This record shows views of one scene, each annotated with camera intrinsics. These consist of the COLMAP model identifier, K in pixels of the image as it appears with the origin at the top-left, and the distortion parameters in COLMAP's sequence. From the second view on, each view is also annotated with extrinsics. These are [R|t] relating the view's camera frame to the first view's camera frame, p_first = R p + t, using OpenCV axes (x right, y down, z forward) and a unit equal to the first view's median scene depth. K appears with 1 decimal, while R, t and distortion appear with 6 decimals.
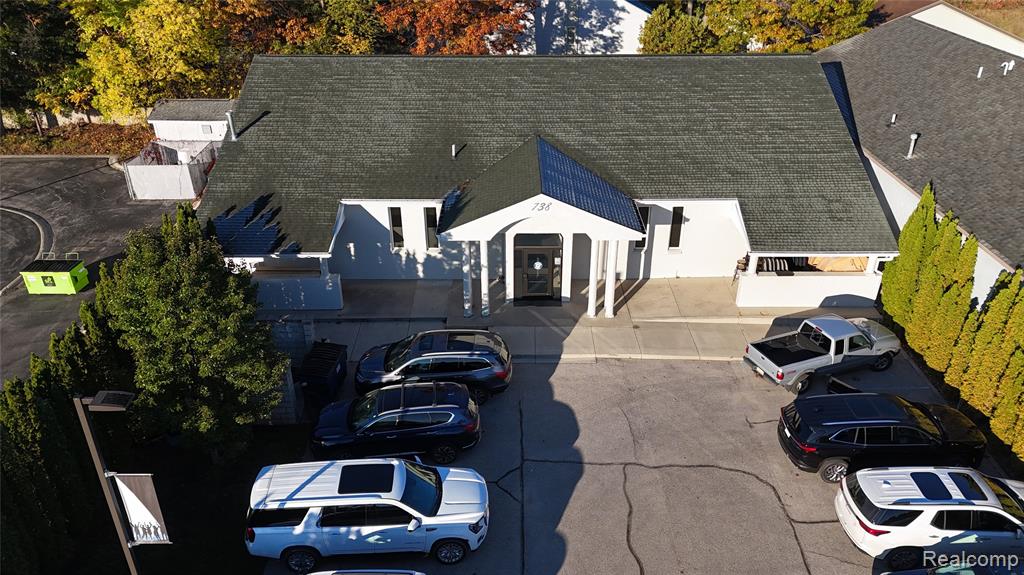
lens RADIAL K [[743.6, 0, 514.6], [0, 743.6, 281.8], [0, 0, 1]] dist [0.090610, -0.085076]
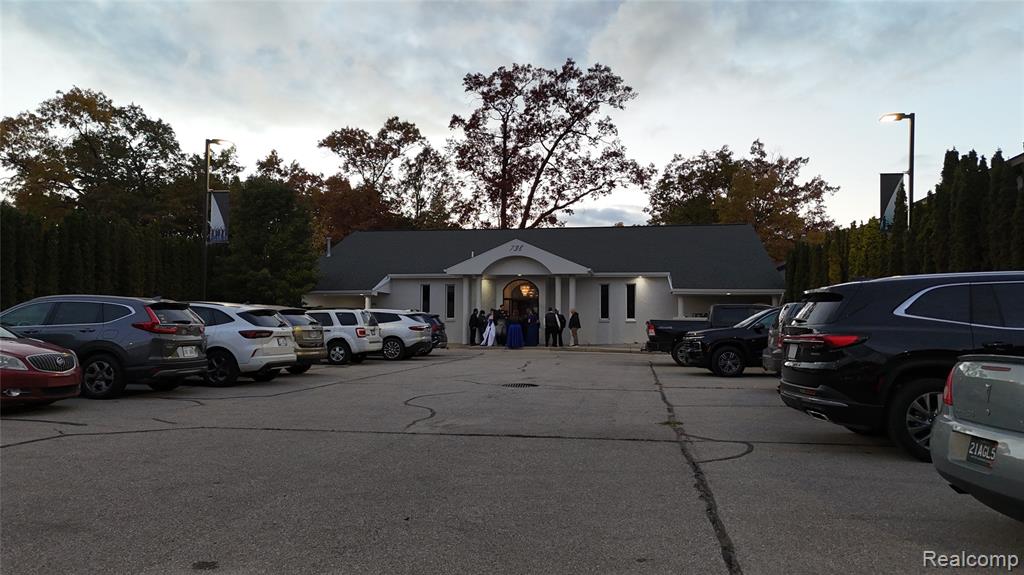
lens RADIAL K [[739.4, 0, 512.0], [0, 739.4, 287.5], [0, 0, 1]] dist [0.098436, -0.084200]
pose [[0.987361, -0.000024, -0.158489, 0.221515], [-0.082849, 0.852413, -0.516264, 0.612064], [0.135110, 0.522869, 0.841637, -0.143978]]
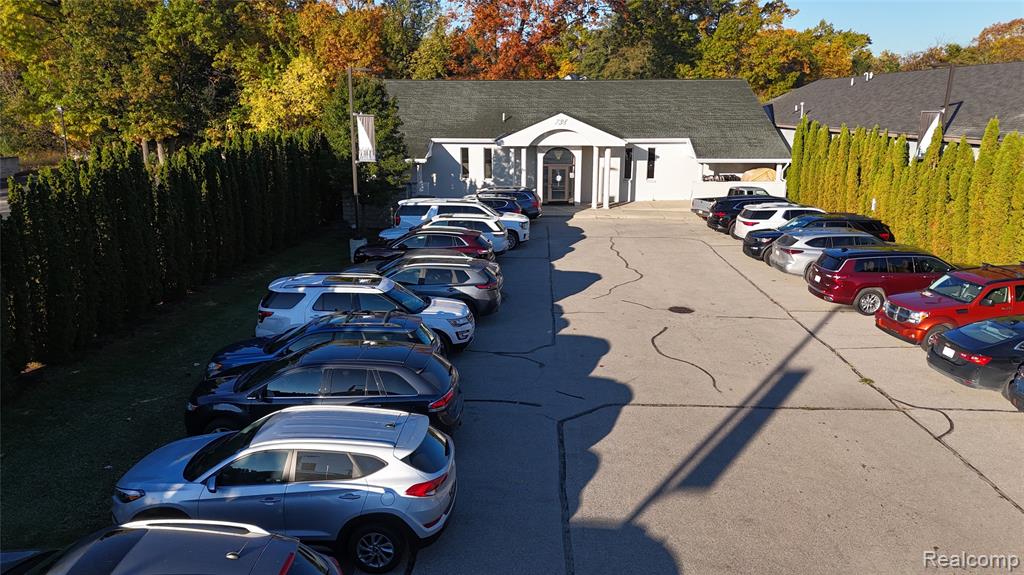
lens RADIAL K [[739.4, 0, 512.0], [0, 739.4, 287.5], [0, 0, 1]] dist [0.098436, -0.084200]
pose [[0.999440, 0.012214, -0.031144, -0.013322], [-0.019713, 0.967191, -0.253283, 0.564513], [0.027029, 0.253755, 0.966891, -0.396617]]
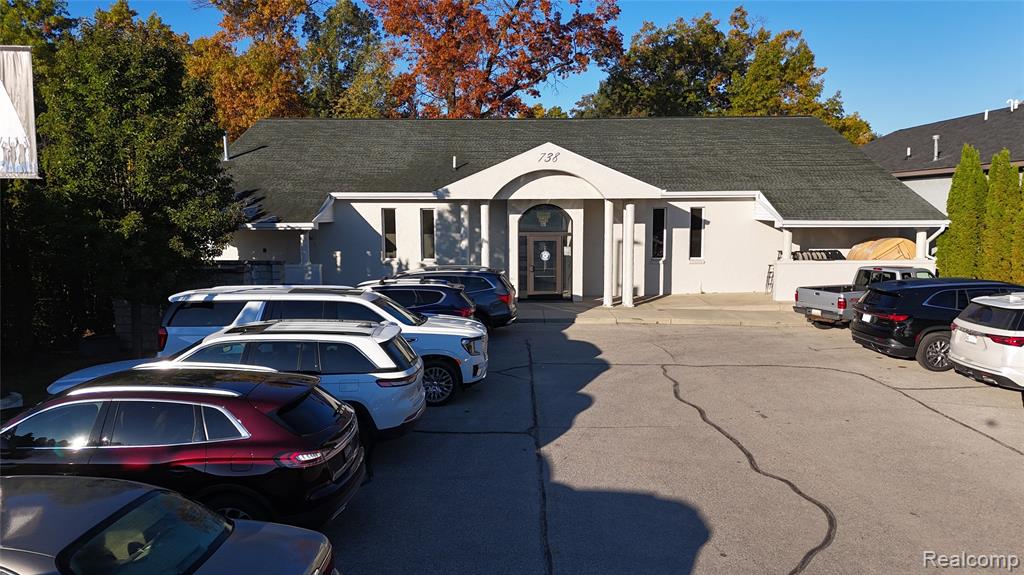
lens RADIAL K [[743.6, 0, 514.6], [0, 743.6, 281.8], [0, 0, 1]] dist [0.090610, -0.085076]
pose [[1.000000, 0.000586, -0.000289, -0.004808], [-0.000652, 0.921431, -0.388542, 0.345073], [0.000038, 0.388542, 0.921431, 0.186310]]
